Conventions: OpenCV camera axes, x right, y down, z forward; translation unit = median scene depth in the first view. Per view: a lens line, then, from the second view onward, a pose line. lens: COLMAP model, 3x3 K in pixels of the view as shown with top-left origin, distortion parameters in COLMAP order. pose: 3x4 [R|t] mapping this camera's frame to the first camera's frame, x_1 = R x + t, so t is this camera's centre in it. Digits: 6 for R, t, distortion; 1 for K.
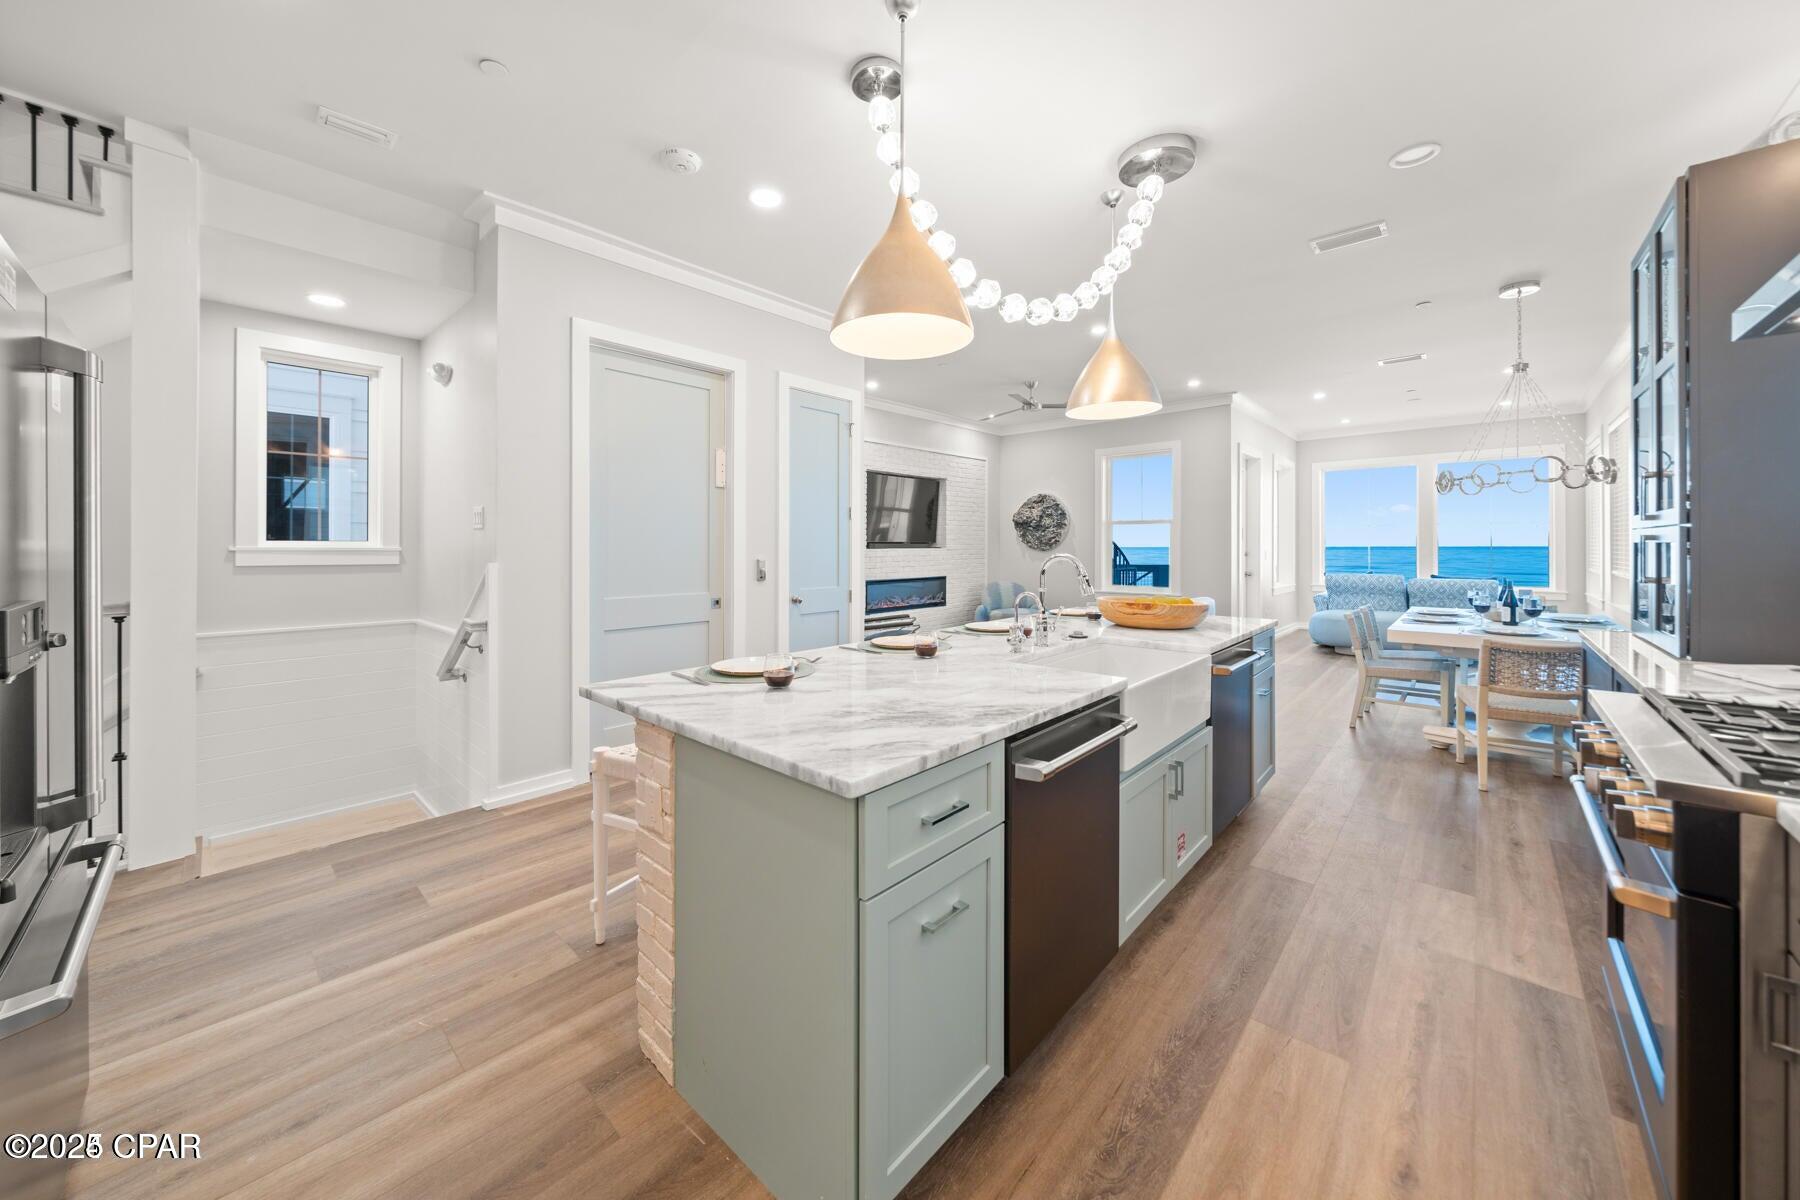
lens RADIAL K [[638.5, 0, 888.5], [0, 638.5, 546.4], [0, 0, 1]] dist [-0.003360, -0.000192]
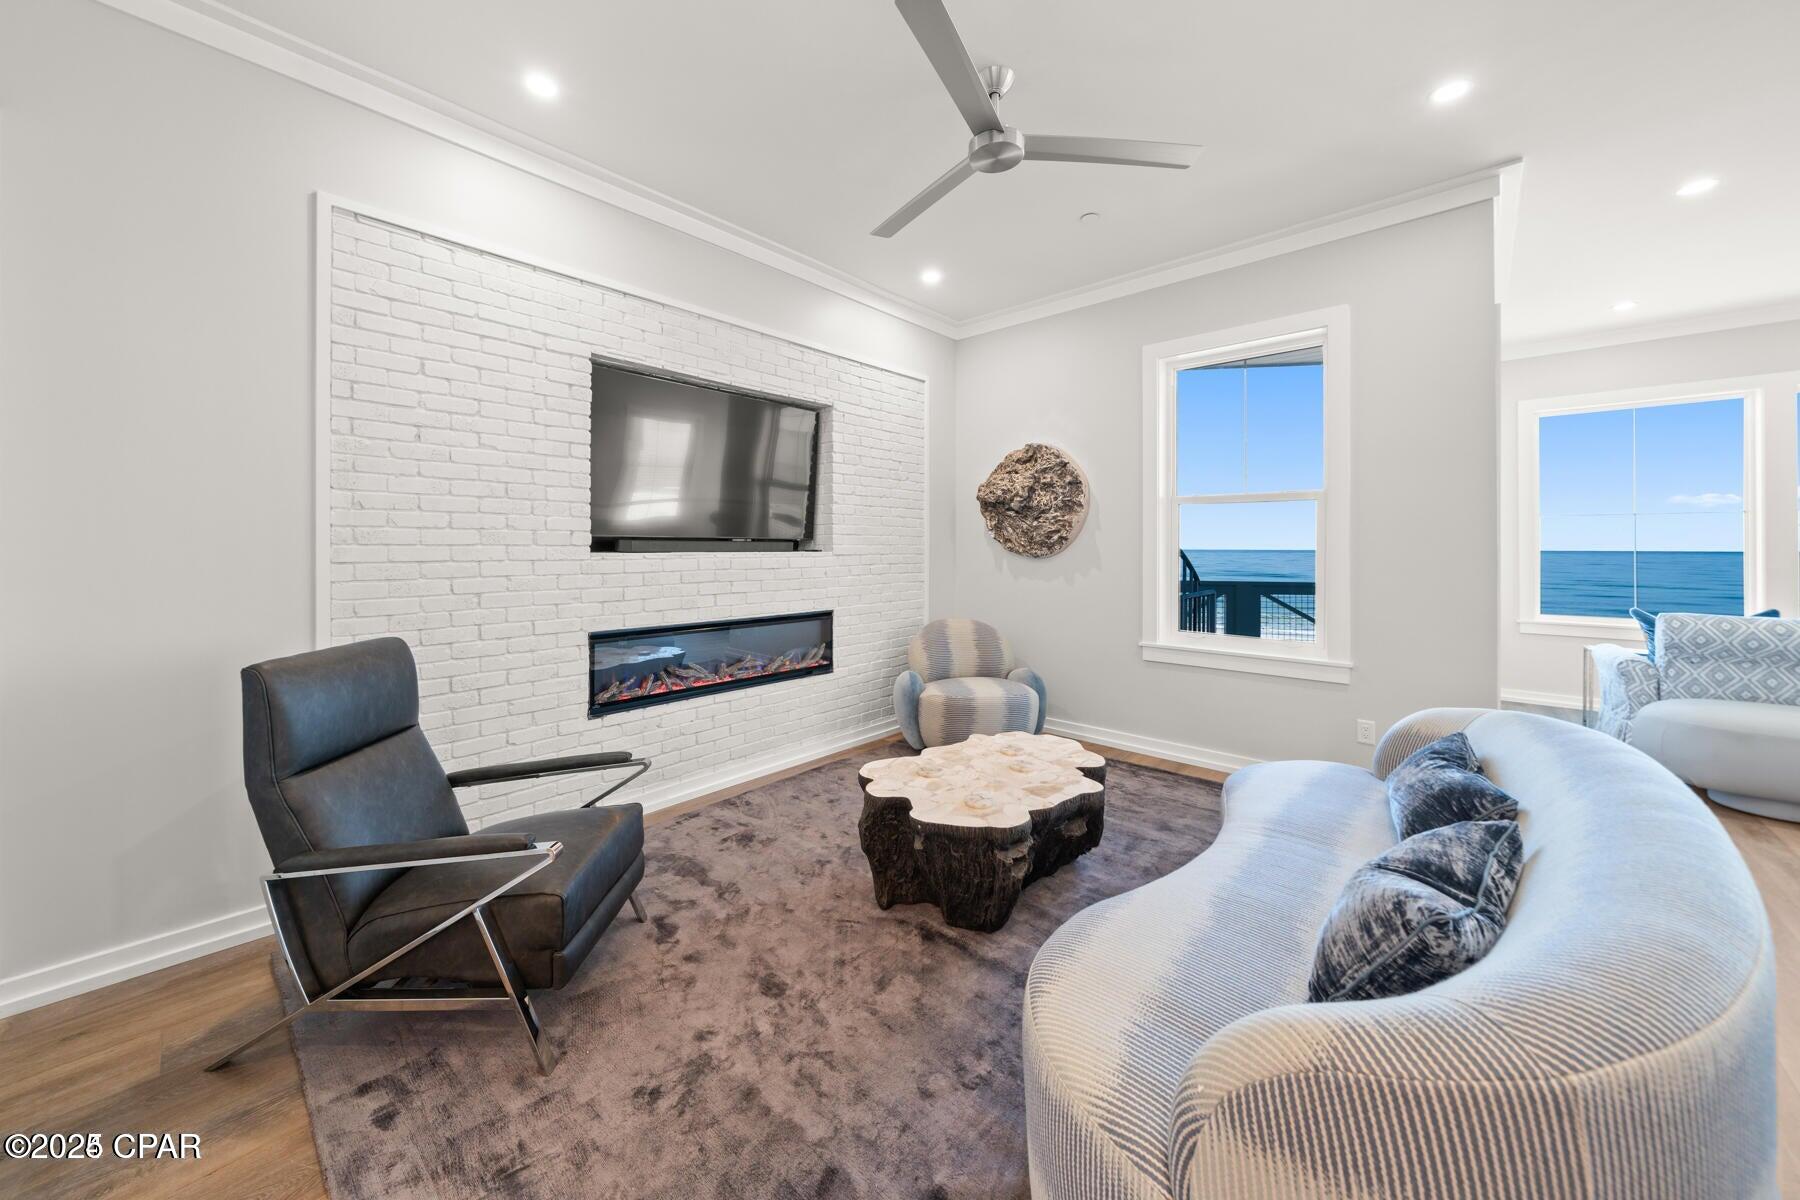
lens RADIAL K [[640.6, 0, 900.1], [0, 640.6, 538.2], [0, 0, 1]] dist [-0.001025, -0.000165]
pose [[0.999806, 0.003565, 0.019363, 0.344702], [-0.003230, 0.999845, -0.017300, 0.001992], [-0.019422, 0.017234, 0.999663, 1.363729]]
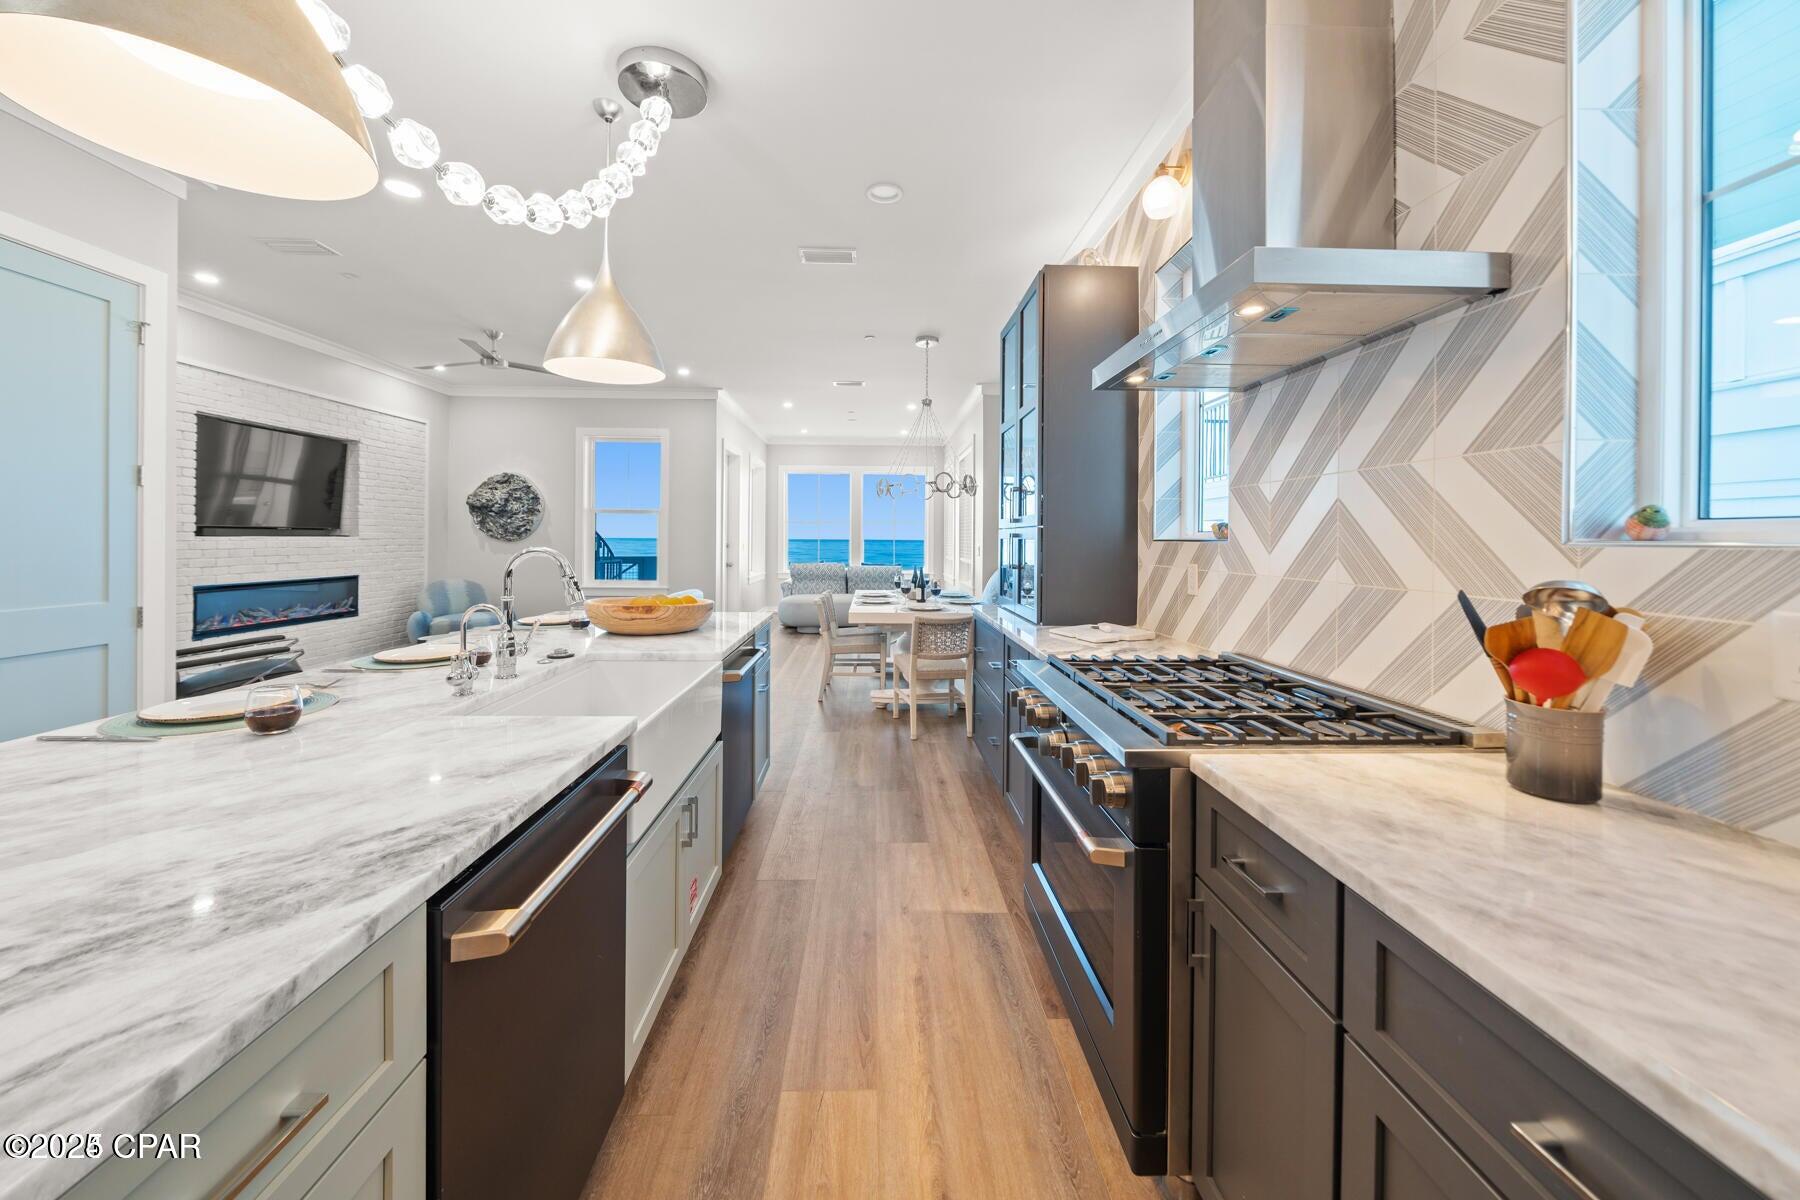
lens RADIAL K [[638.5, 0, 888.5], [0, 638.5, 546.4], [0, 0, 1]] dist [-0.003360, -0.000192]
pose [[0.714856, 0.000799, 0.699271, 0.037812], [-0.011153, 0.999885, 0.010259, -0.001015], [-0.699182, -0.015132, 0.714783, 0.156567]]
